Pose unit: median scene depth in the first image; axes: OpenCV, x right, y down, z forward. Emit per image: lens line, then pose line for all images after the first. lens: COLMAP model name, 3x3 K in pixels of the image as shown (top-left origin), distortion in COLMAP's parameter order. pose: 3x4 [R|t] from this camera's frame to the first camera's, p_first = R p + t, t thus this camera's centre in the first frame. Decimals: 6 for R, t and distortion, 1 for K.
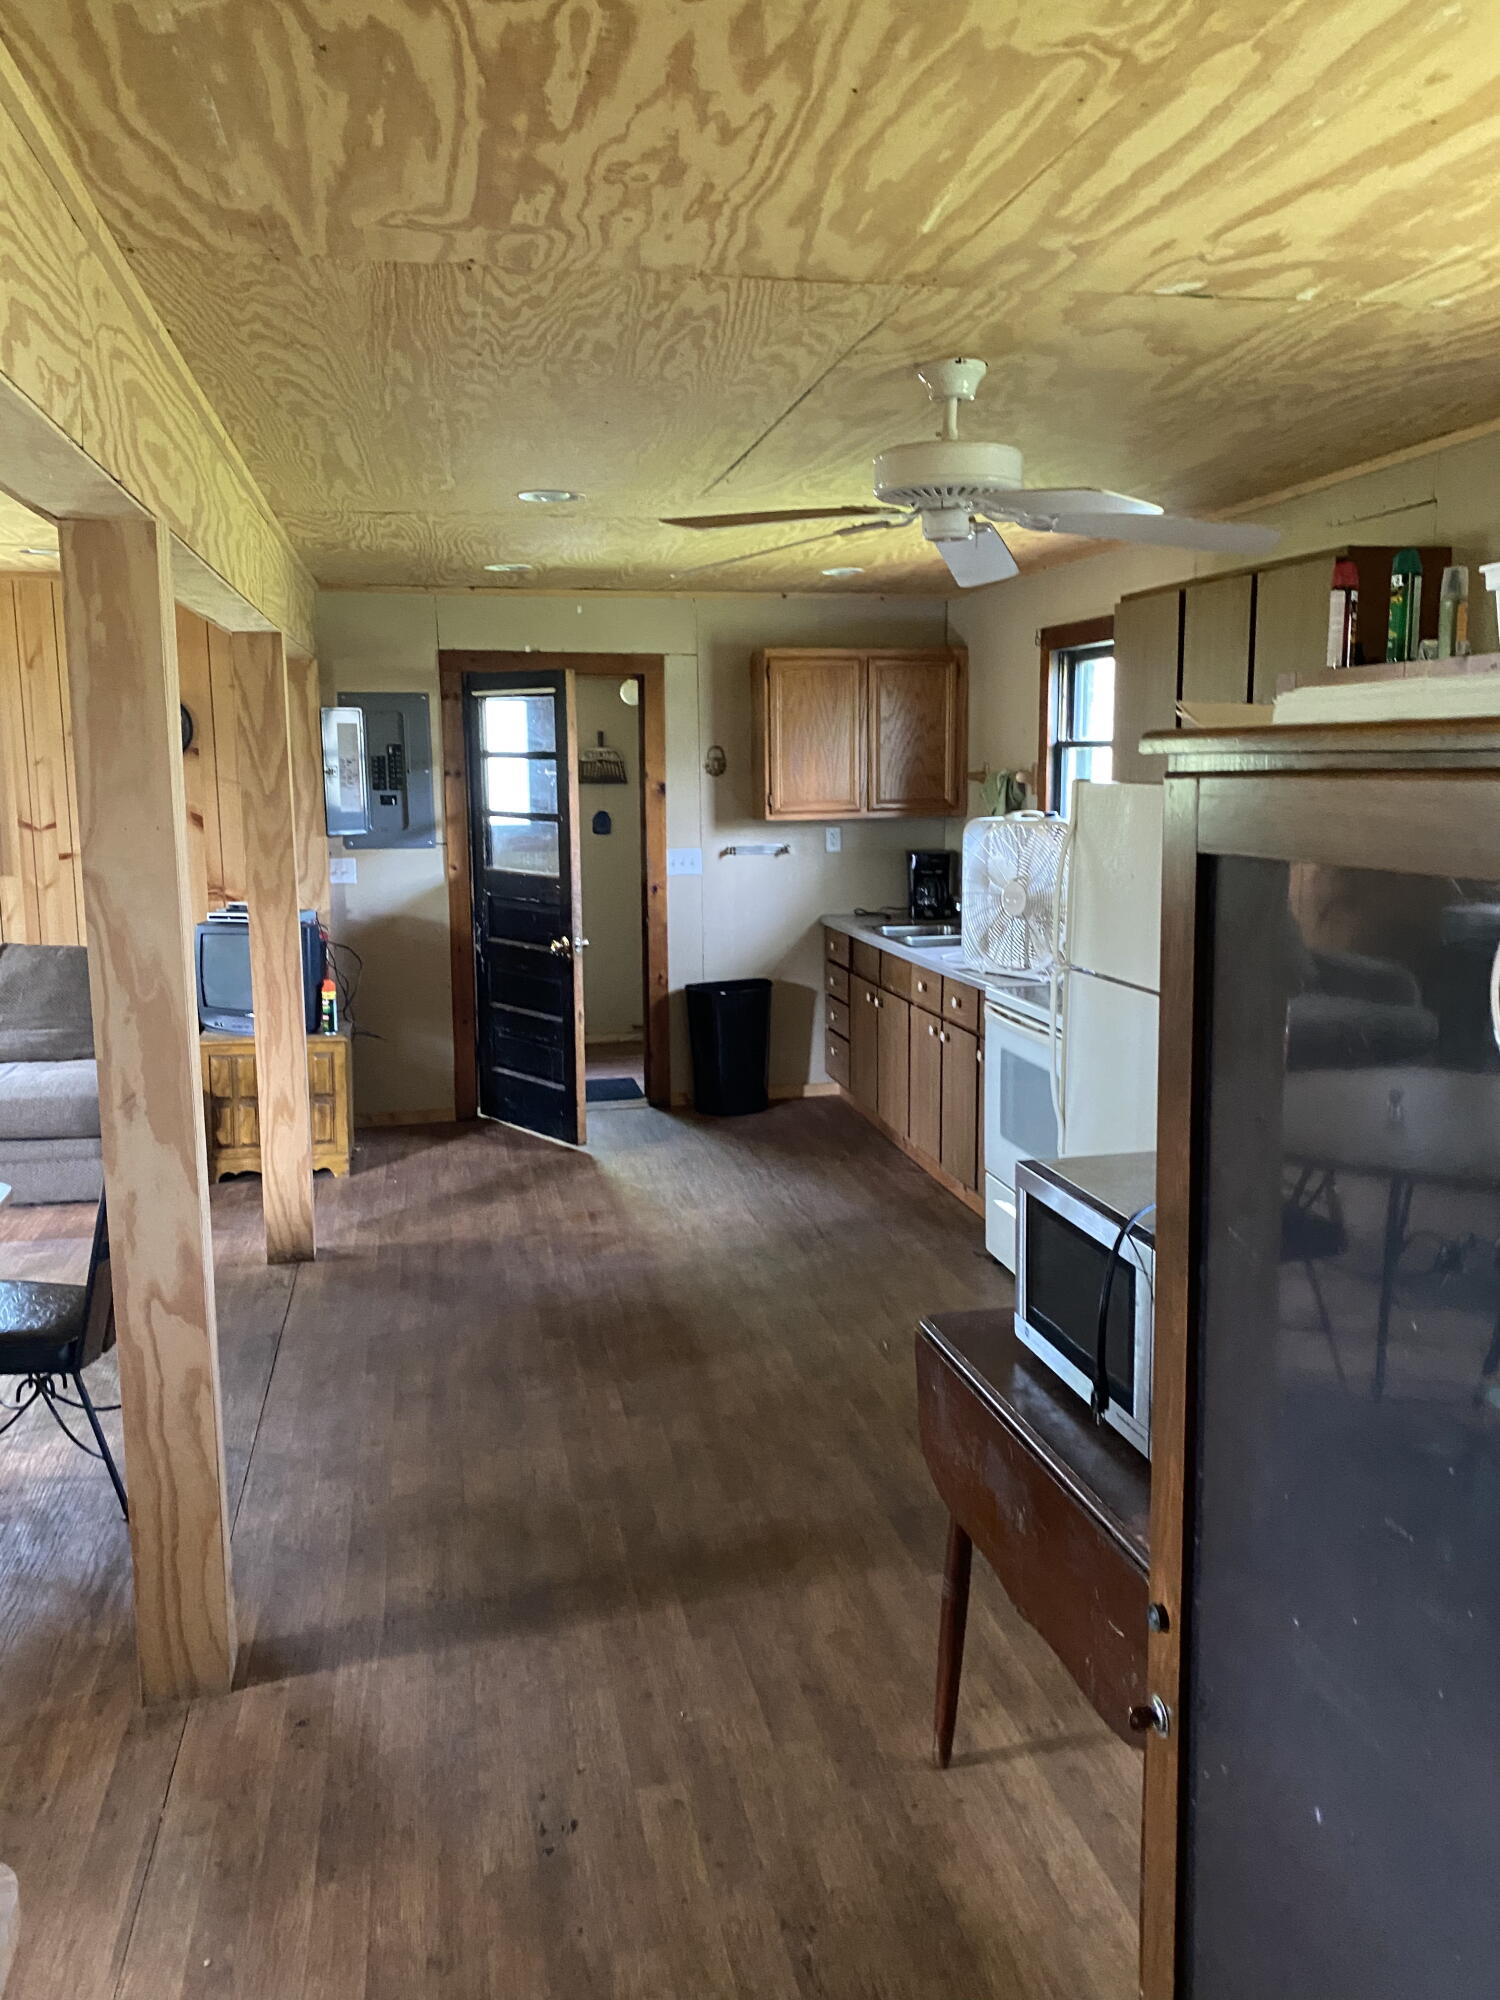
lens RADIAL K [[1528.7, 0, 754.8], [0, 1528.7, 992.5], [0, 0, 1]] dist [0.041555, -0.004842]
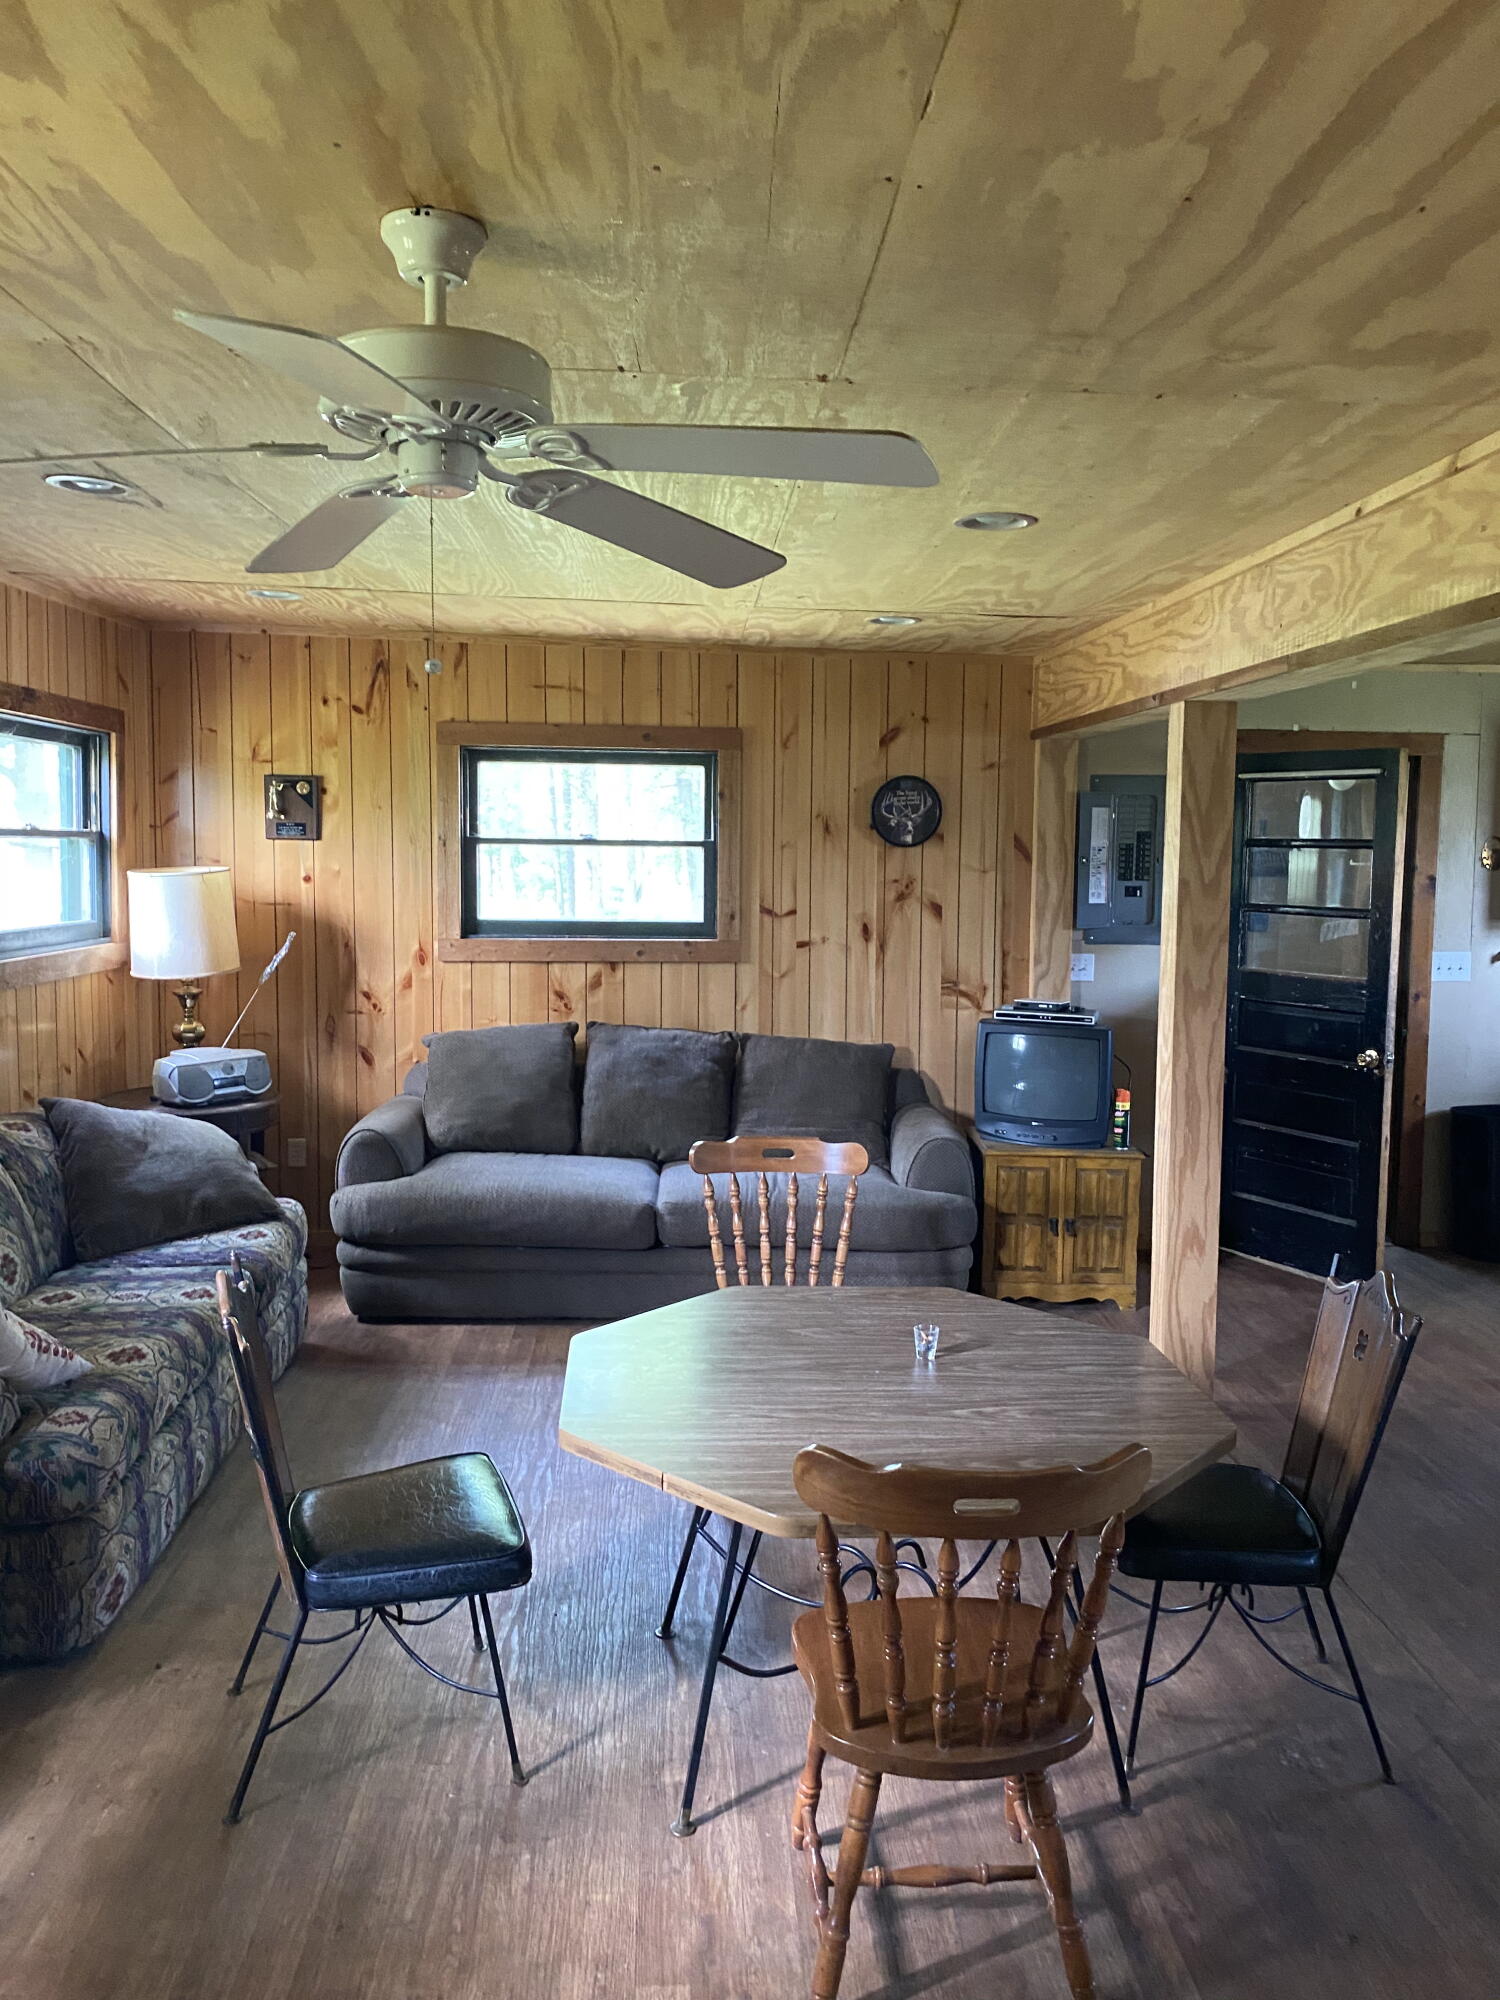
lens RADIAL K [[1528.7, 0, 745.5], [0, 1528.7, 998.6], [0, 0, 1]] dist [0.041555, -0.004842]
pose [[0.985169, 0.033184, -0.168348, -0.323435], [-0.042741, 0.997655, -0.053466, -0.003118], [0.166179, 0.059868, 0.984277, 0.068905]]
